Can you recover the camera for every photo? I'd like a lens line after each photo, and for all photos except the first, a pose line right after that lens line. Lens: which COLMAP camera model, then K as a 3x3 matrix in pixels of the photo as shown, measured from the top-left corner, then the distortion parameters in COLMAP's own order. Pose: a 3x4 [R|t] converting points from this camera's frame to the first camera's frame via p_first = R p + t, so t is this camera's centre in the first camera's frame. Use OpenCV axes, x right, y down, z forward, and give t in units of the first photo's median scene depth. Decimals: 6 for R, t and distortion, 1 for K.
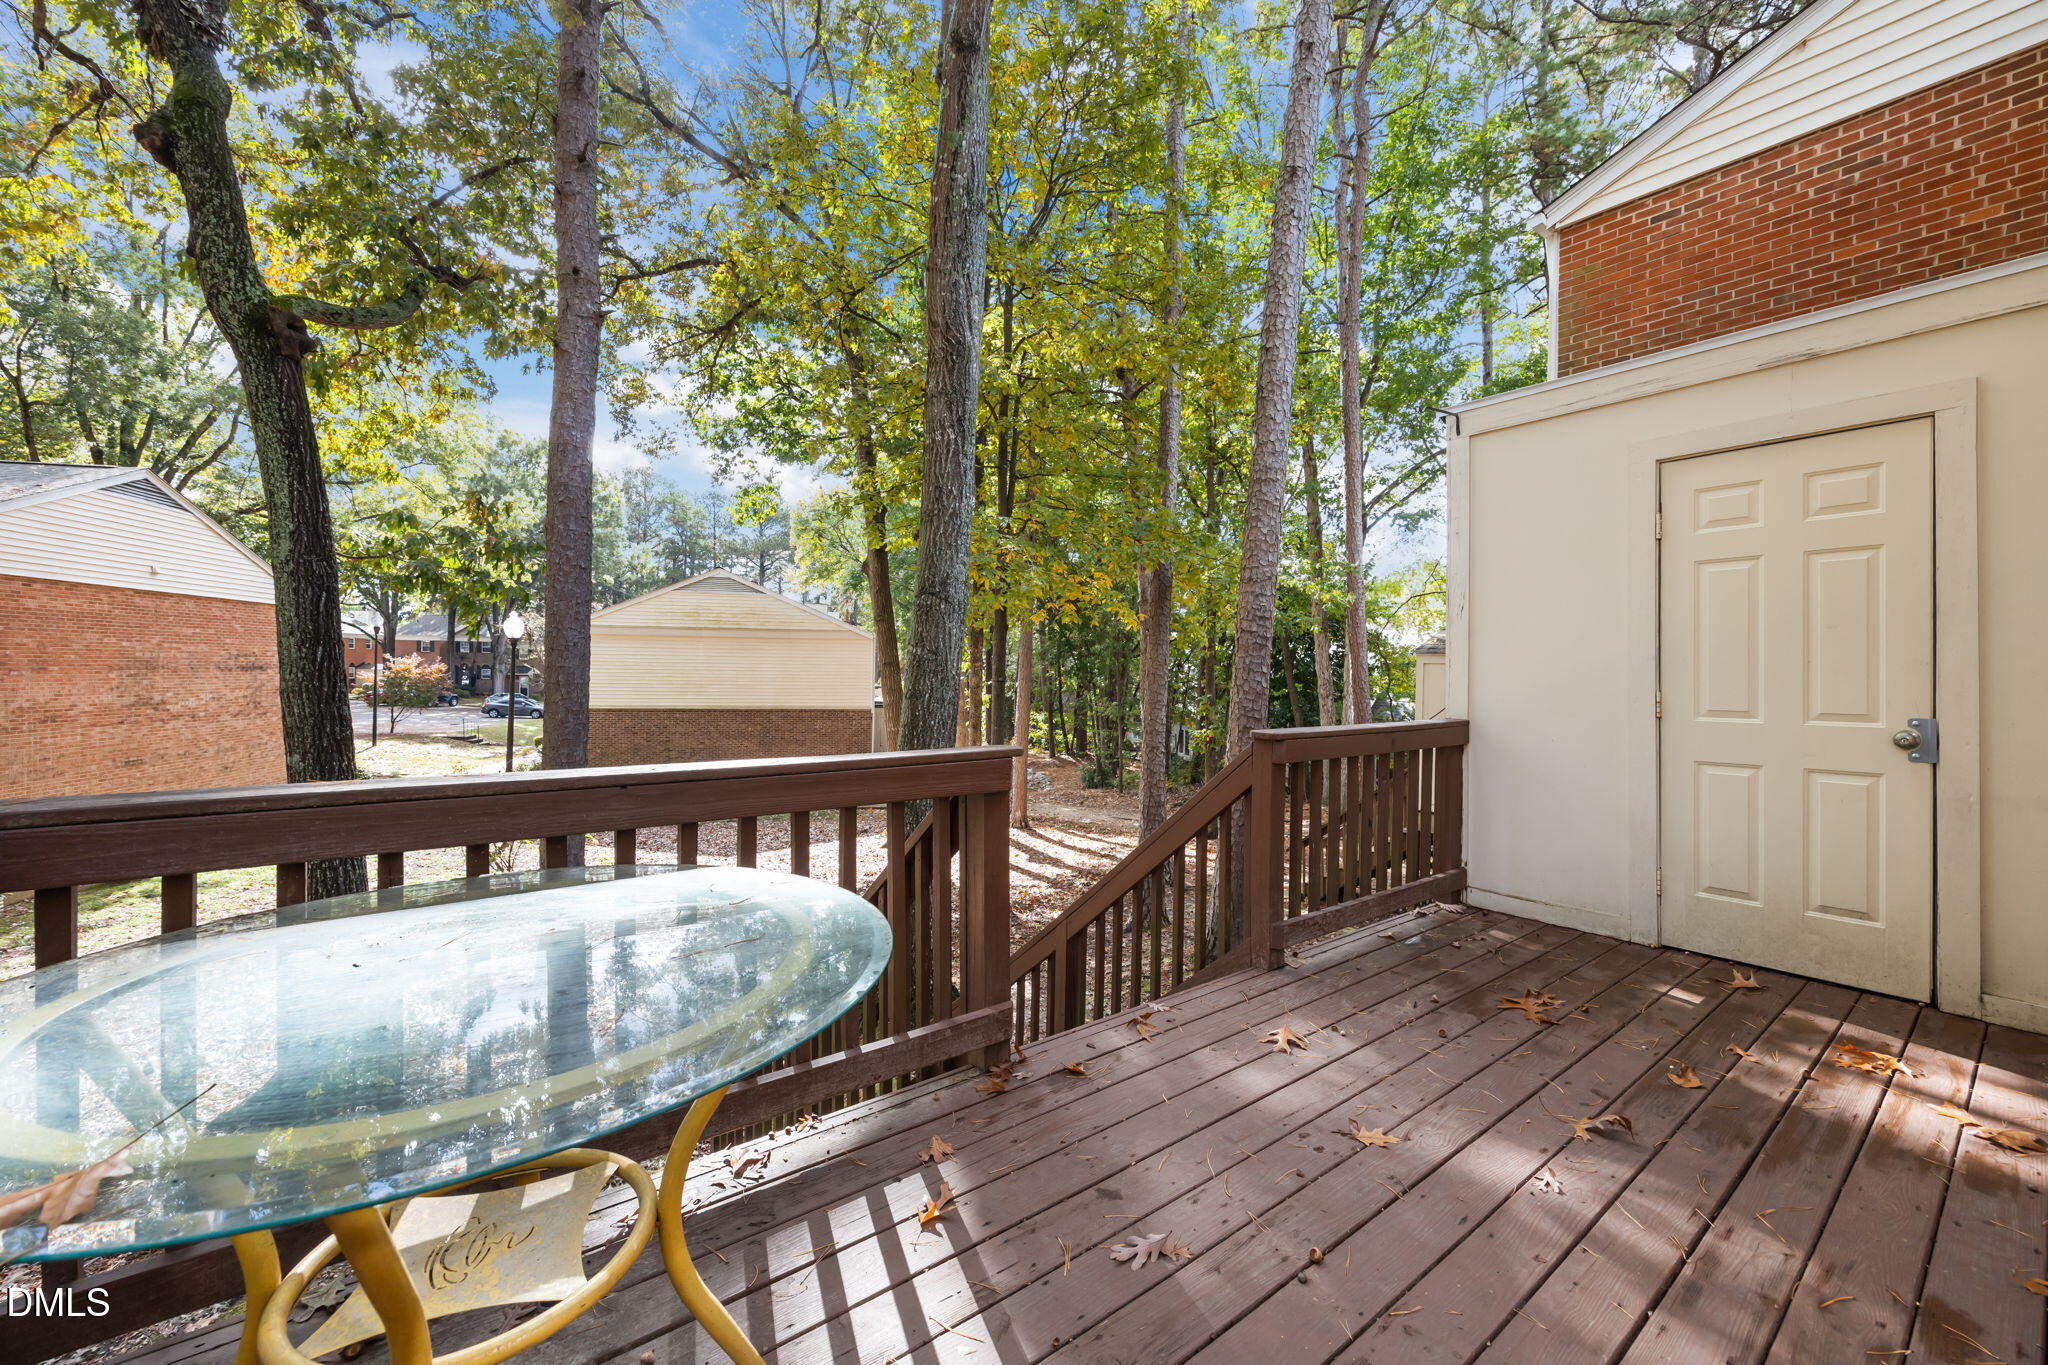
lens RADIAL K [[799.3, 0, 1025.9], [0, 799.3, 672.4], [0, 0, 1]] dist [0.000829, 0.000062]
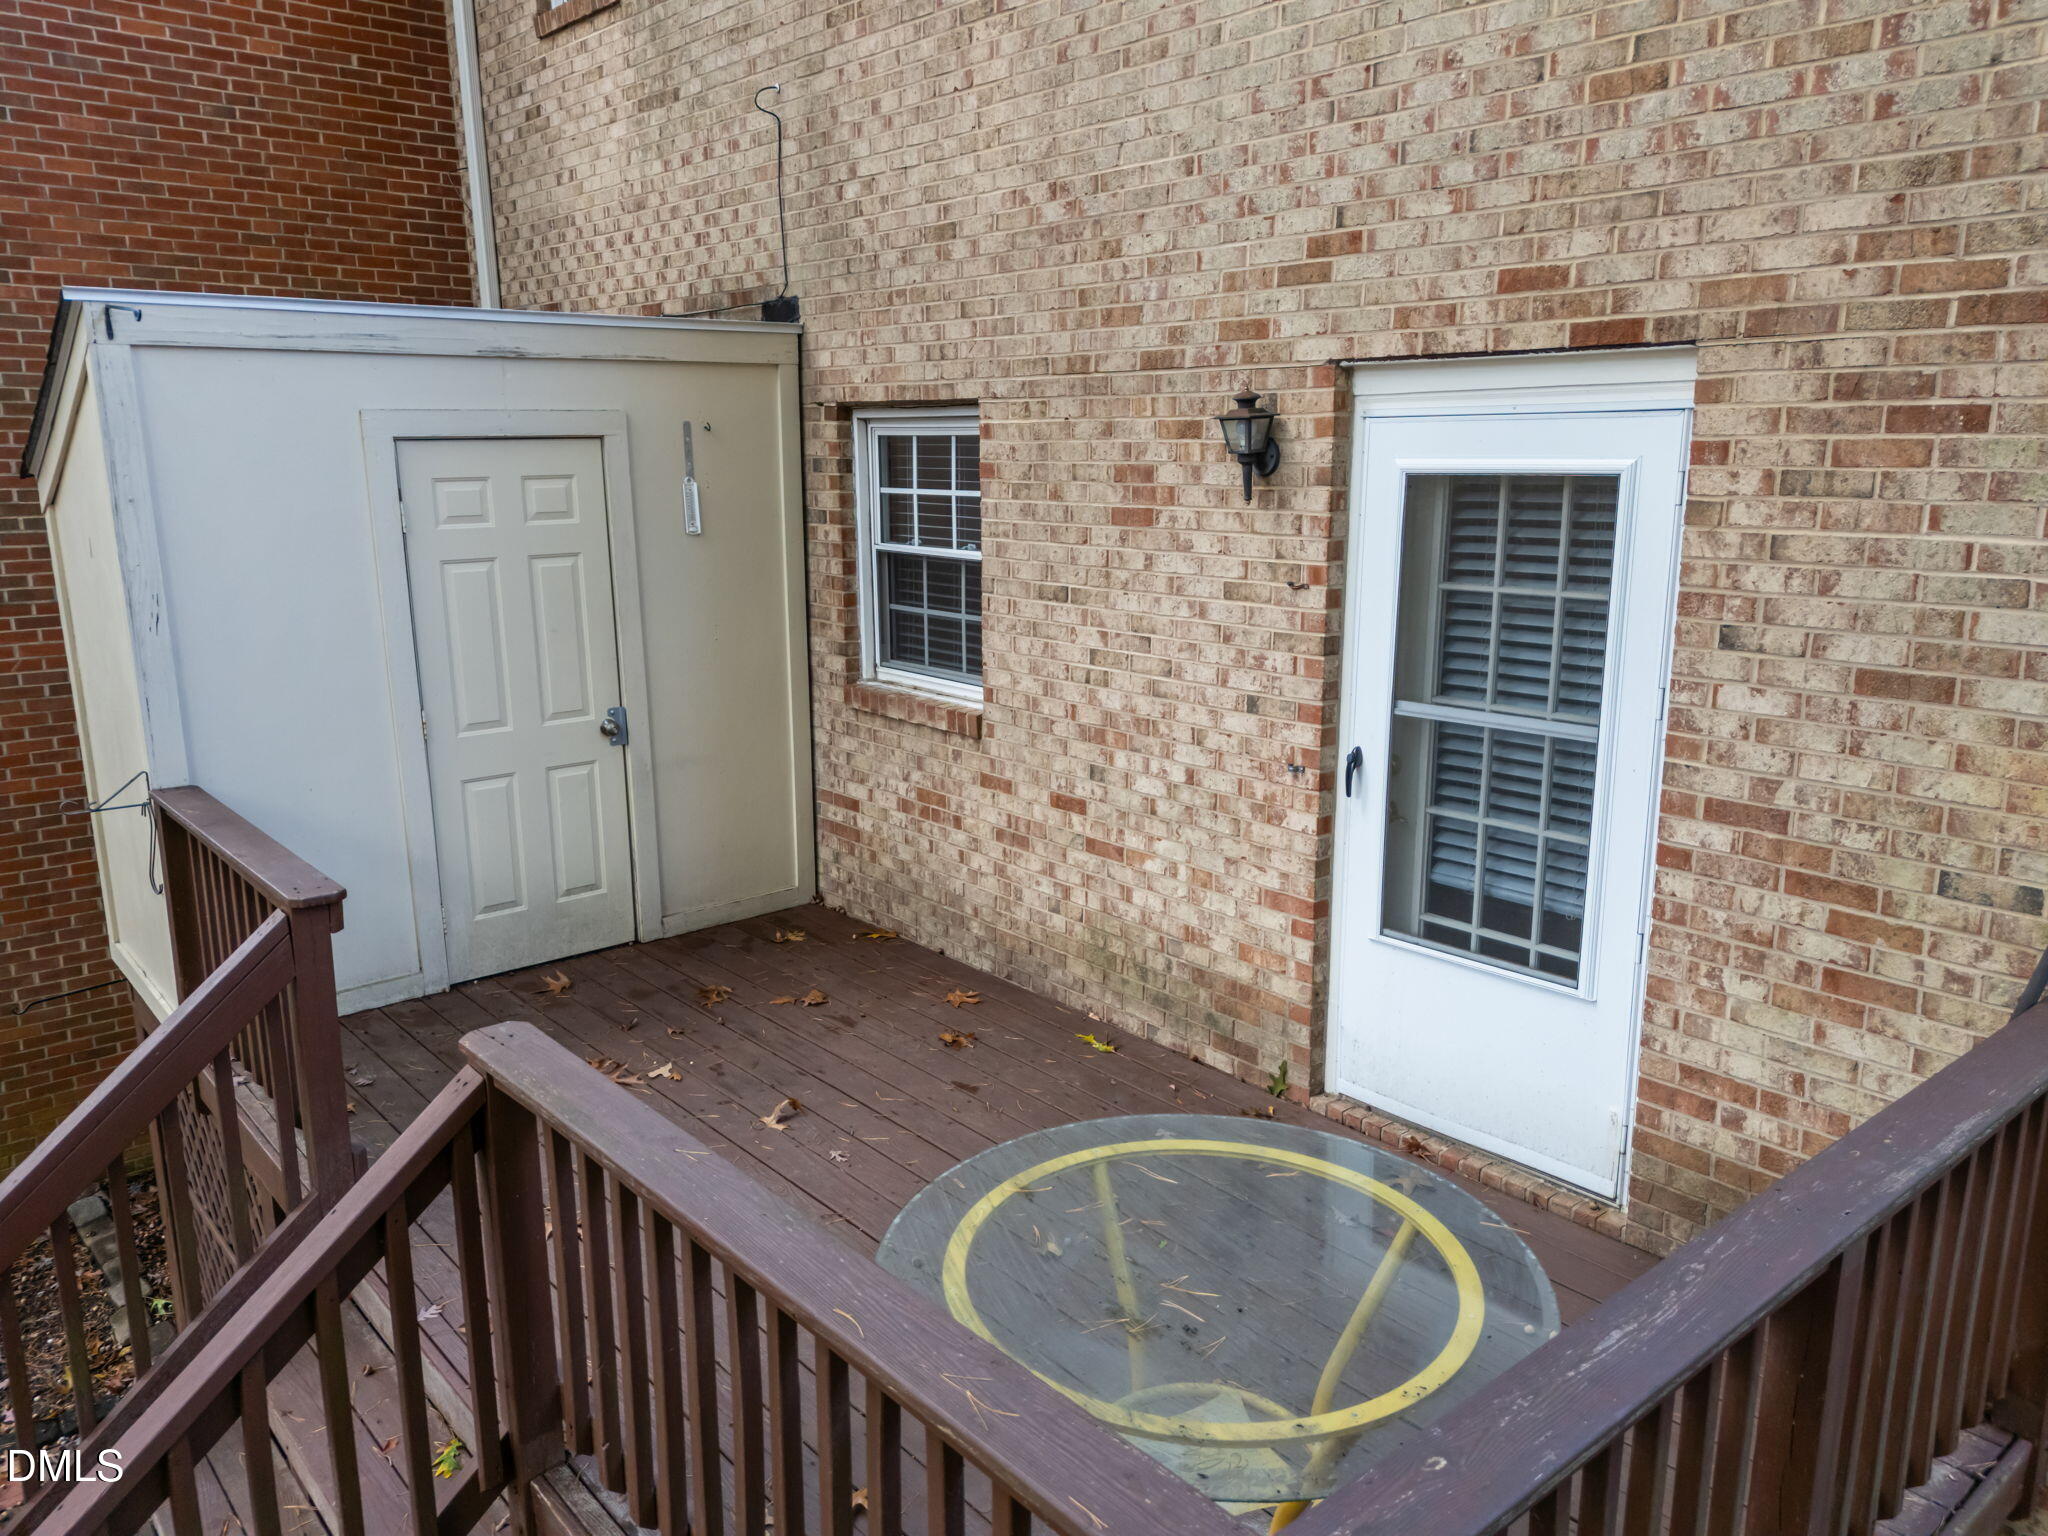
lens RADIAL K [[1540.3, 0, 1019.7], [0, 1540.3, 790.4], [0, 0, 1]] dist [0.039319, -0.040770]
pose [[-0.049686, -0.232309, 0.971372, -1.001350], [0.010110, 0.972407, 0.233073, -0.310146], [-0.998714, 0.021401, -0.045966, 0.482990]]
